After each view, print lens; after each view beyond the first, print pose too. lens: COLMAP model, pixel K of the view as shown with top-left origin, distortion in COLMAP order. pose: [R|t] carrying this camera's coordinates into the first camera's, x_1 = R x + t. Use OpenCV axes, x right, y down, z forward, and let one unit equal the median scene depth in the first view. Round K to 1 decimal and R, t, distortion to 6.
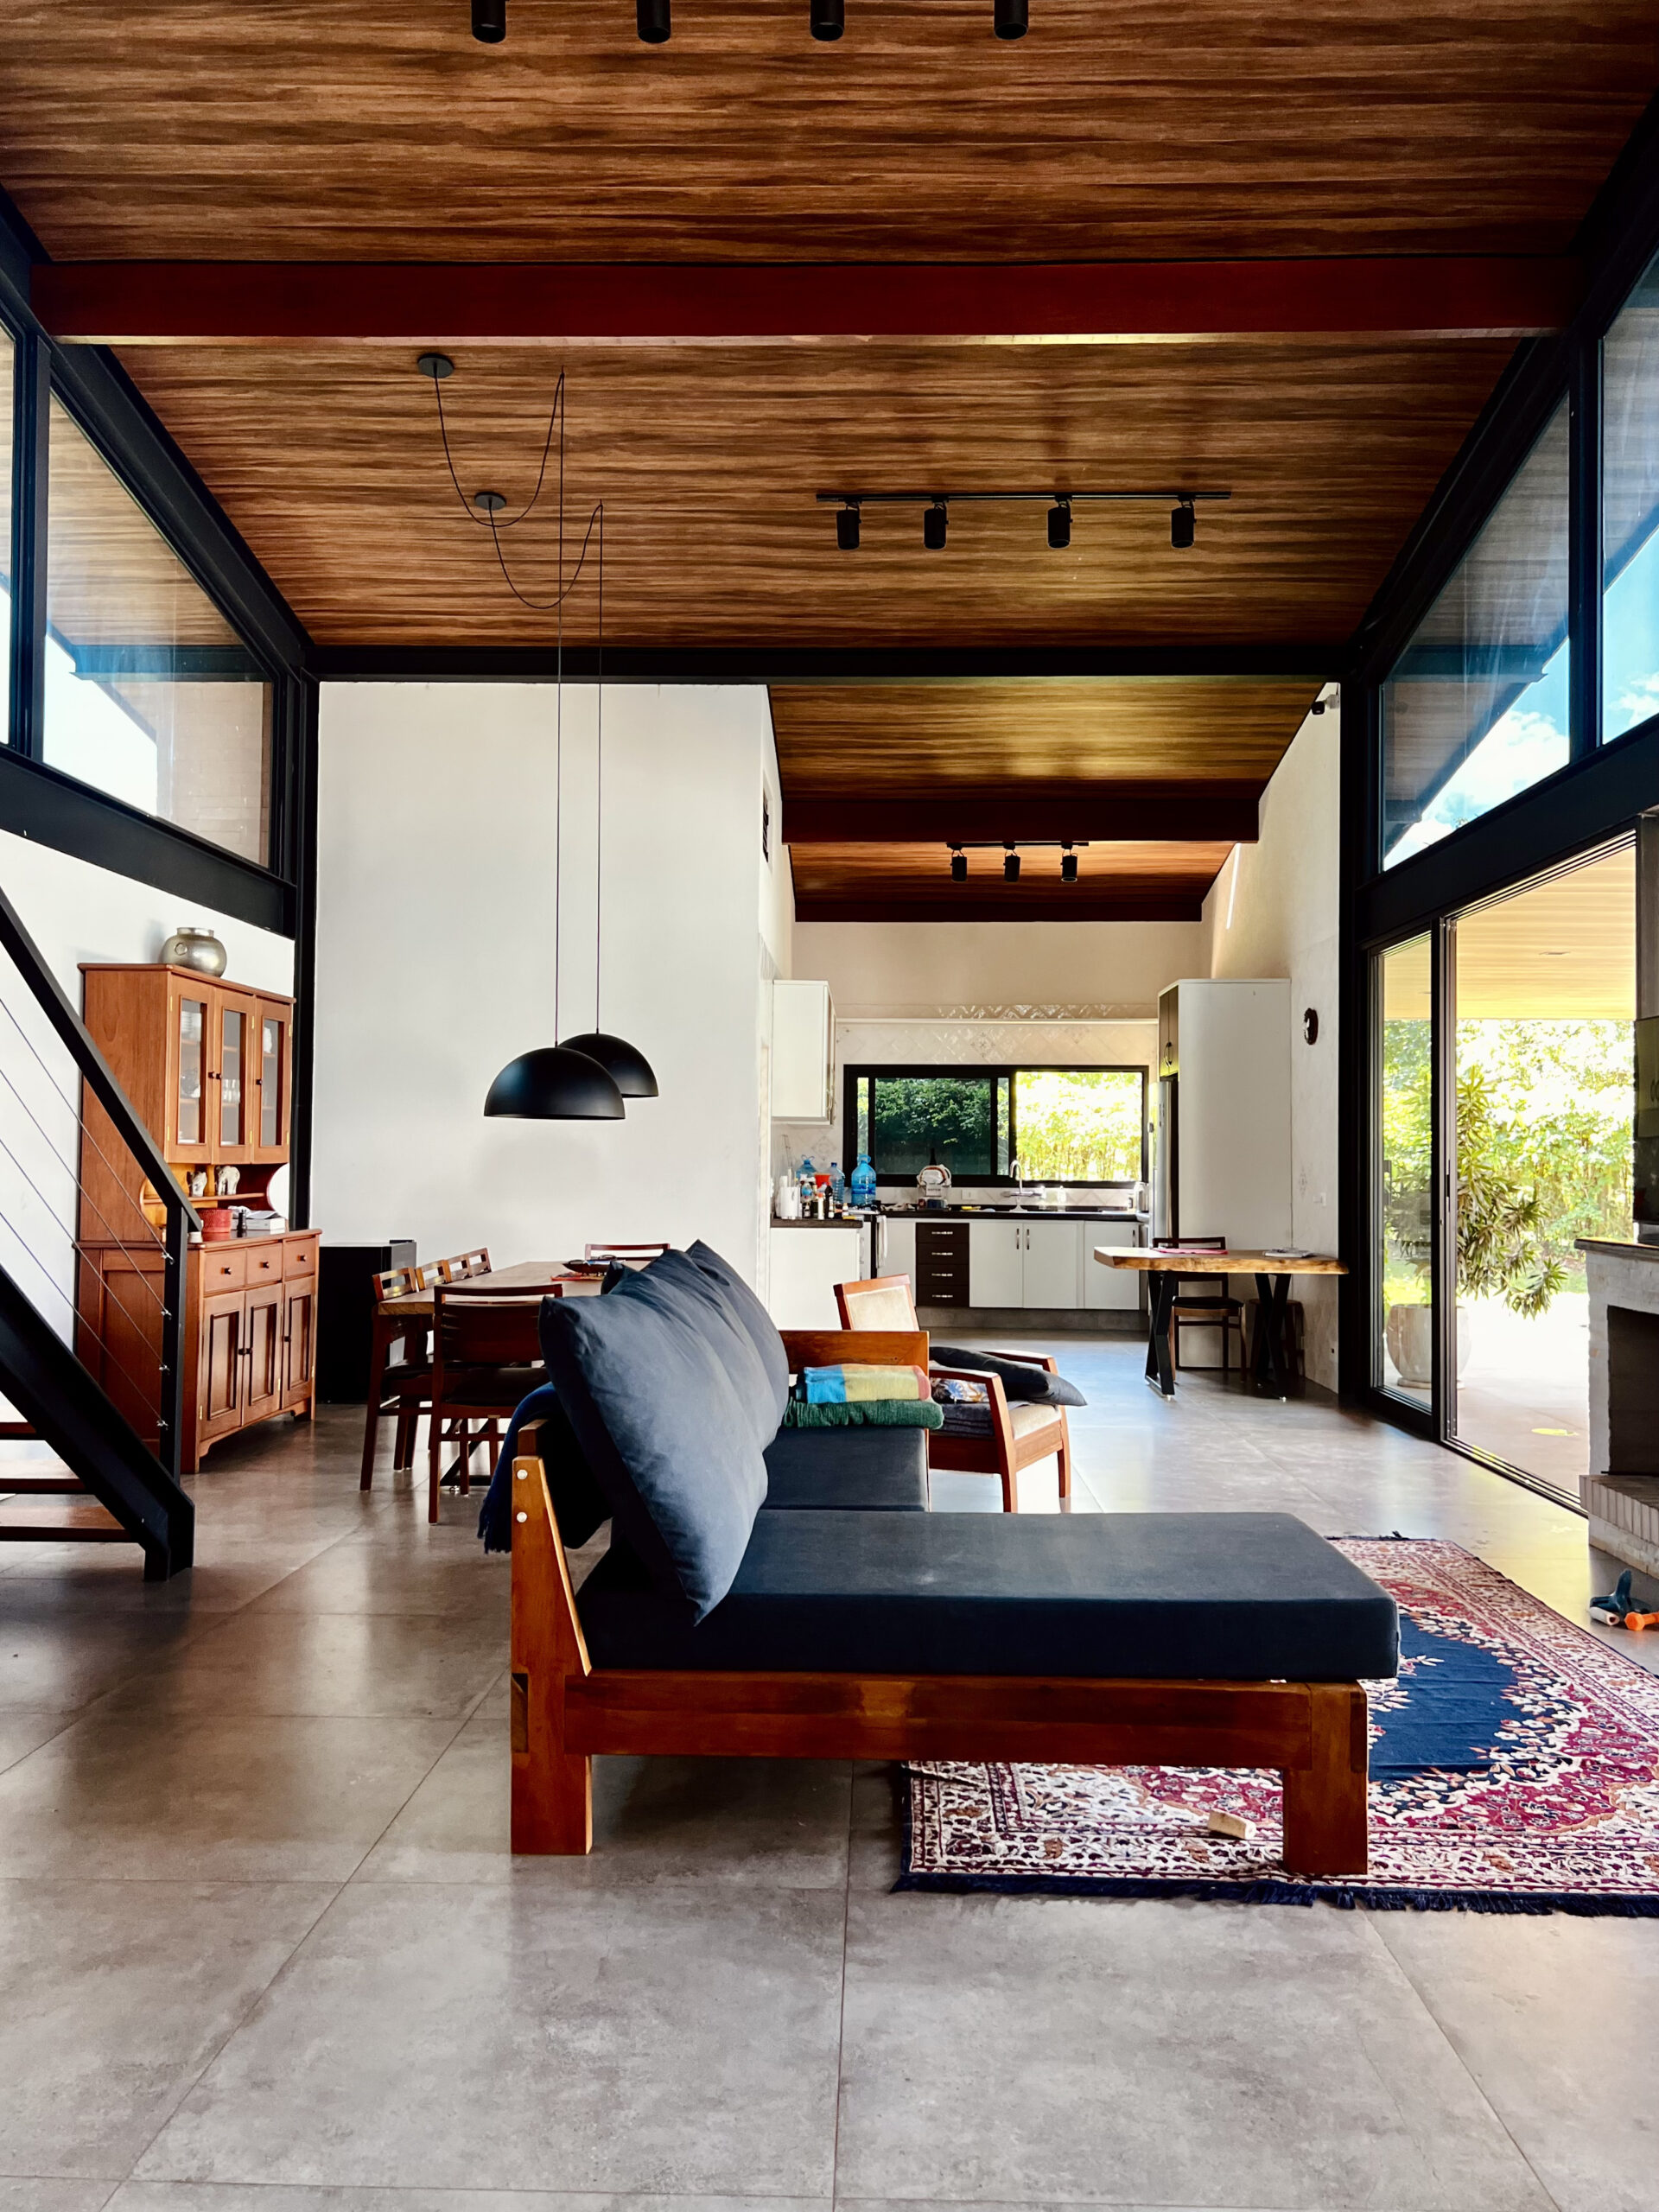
lens RADIAL K [[1678.9, 0, 831.9], [0, 1678.9, 1114.8], [0, 0, 1]] dist [0.047393, -0.019774]
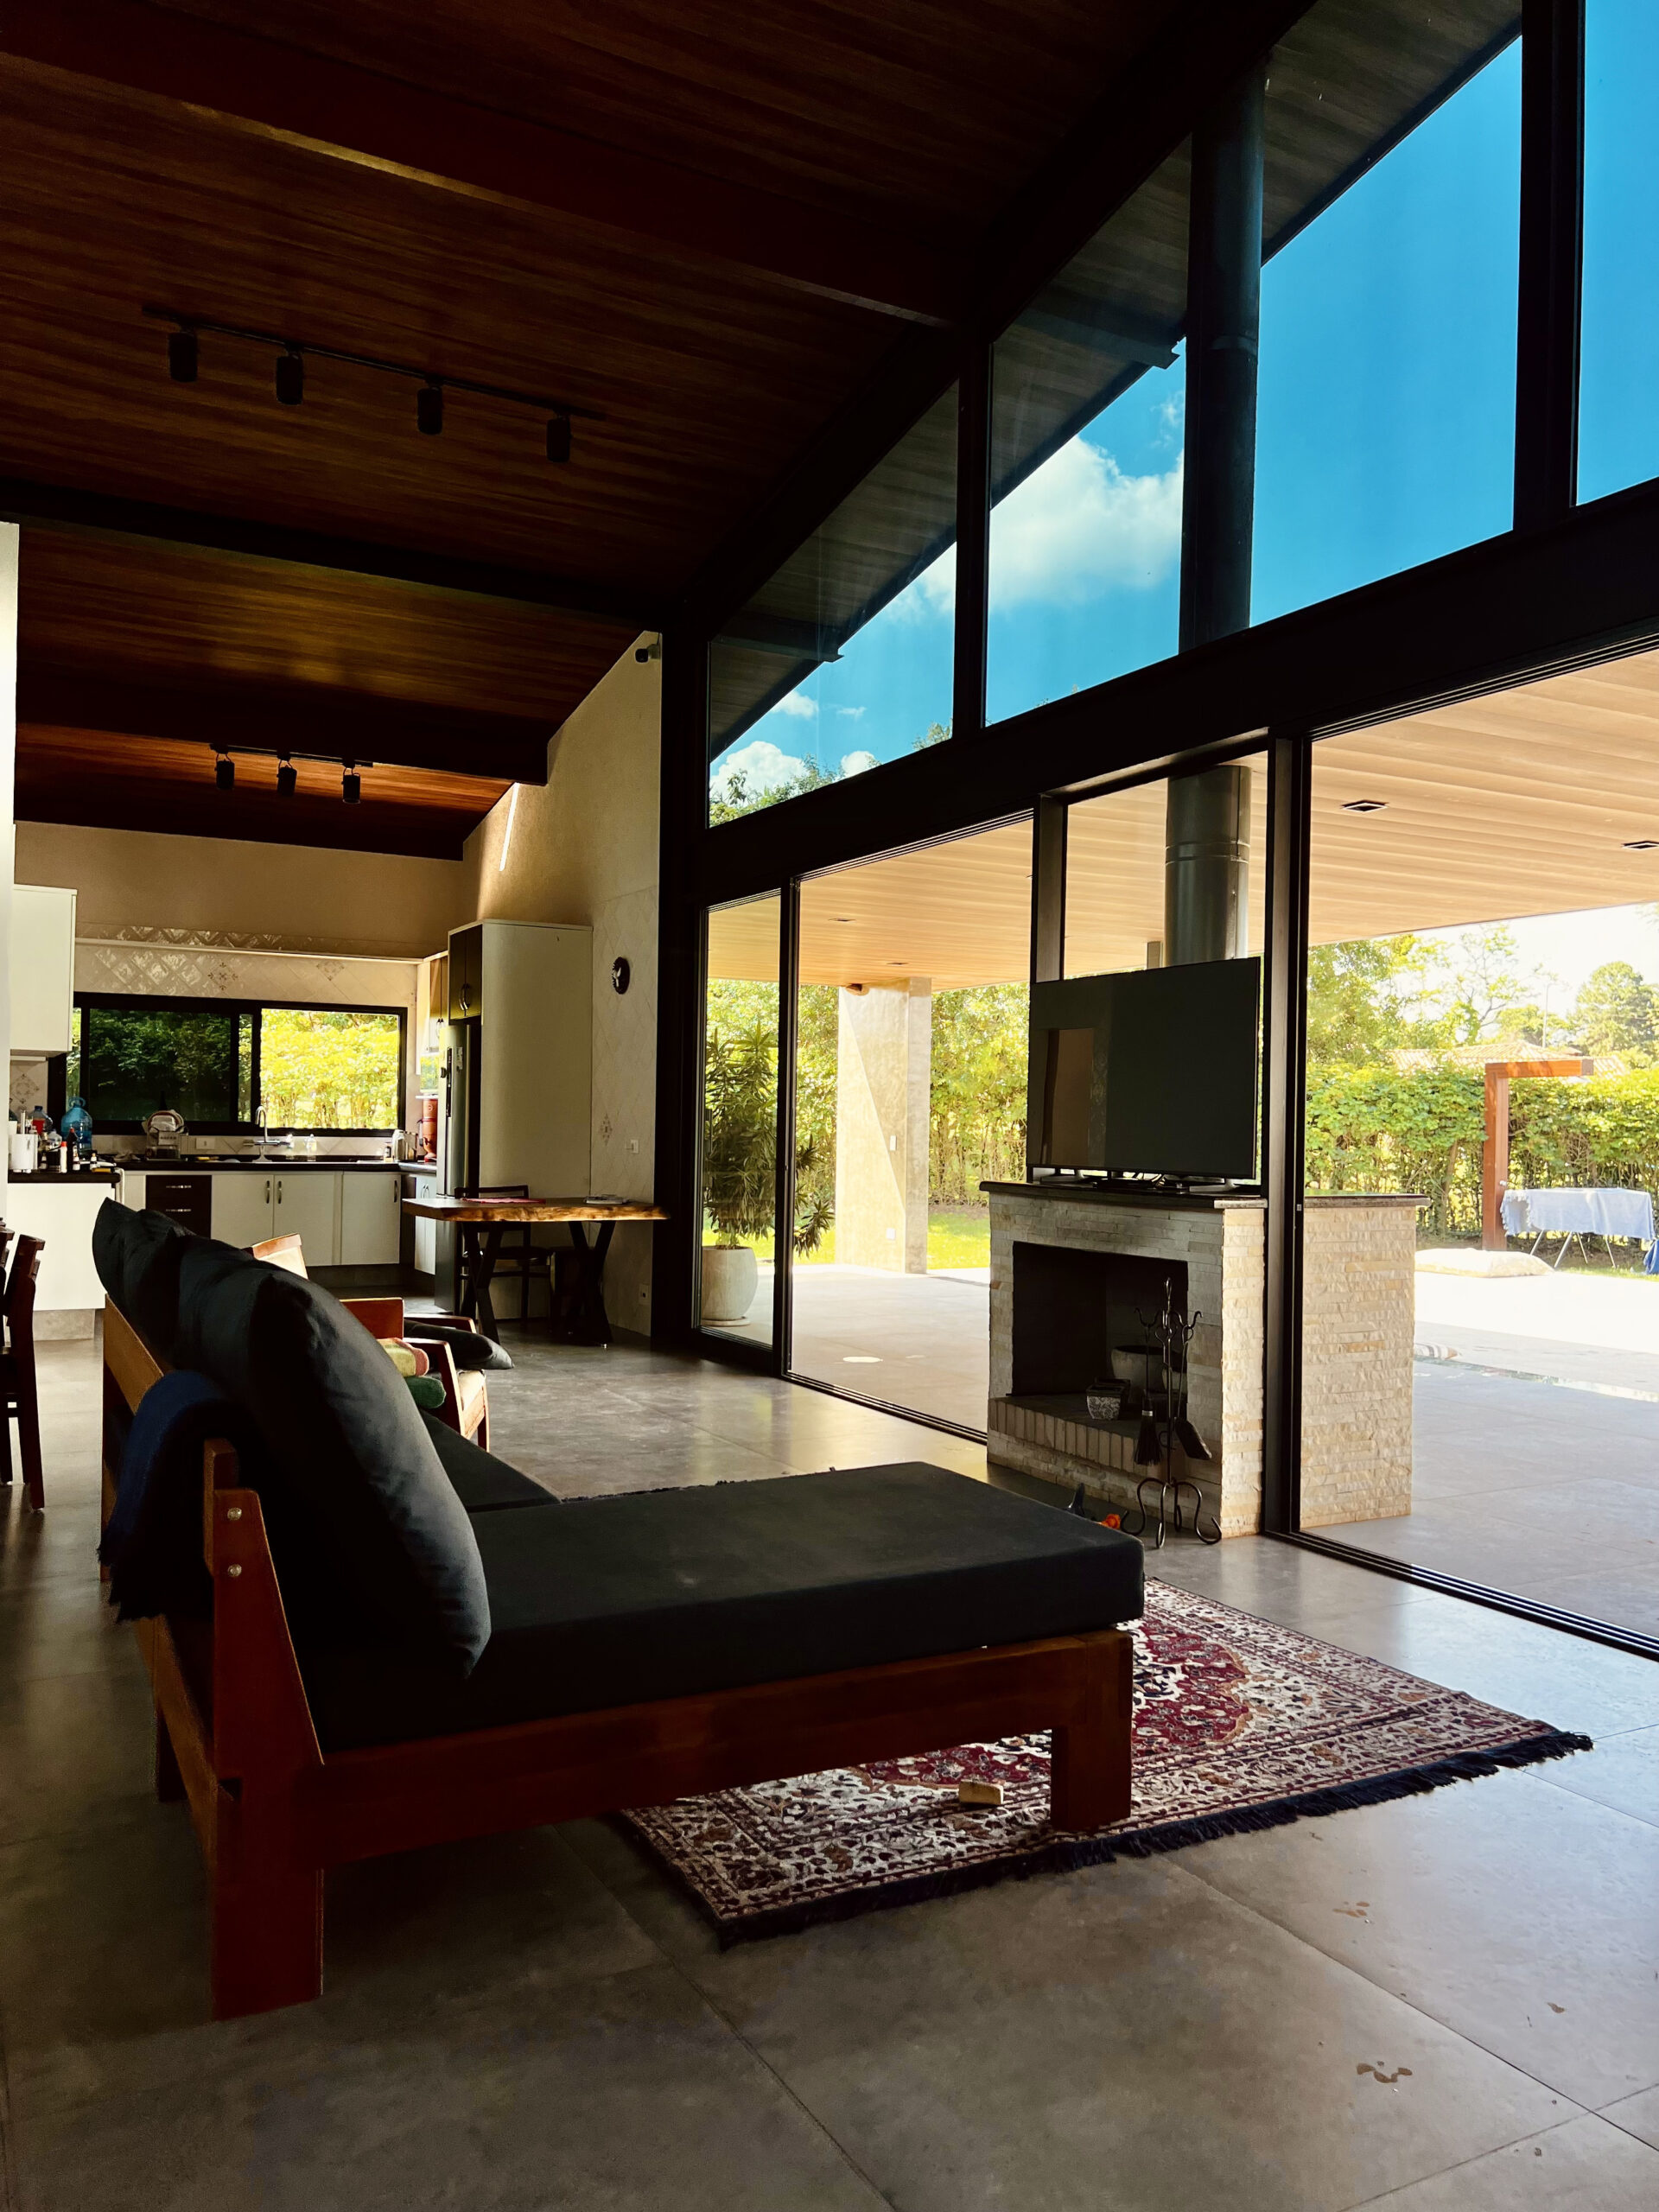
lens RADIAL K [[1678.9, 0, 831.9], [0, 1678.9, 1114.8], [0, 0, 1]] dist [0.047393, -0.019774]
pose [[0.871218, 0.007784, 0.490835, -0.131517], [-0.022700, 0.999443, 0.024443, 0.004753], [-0.490372, -0.032437, 0.870909, 0.090205]]
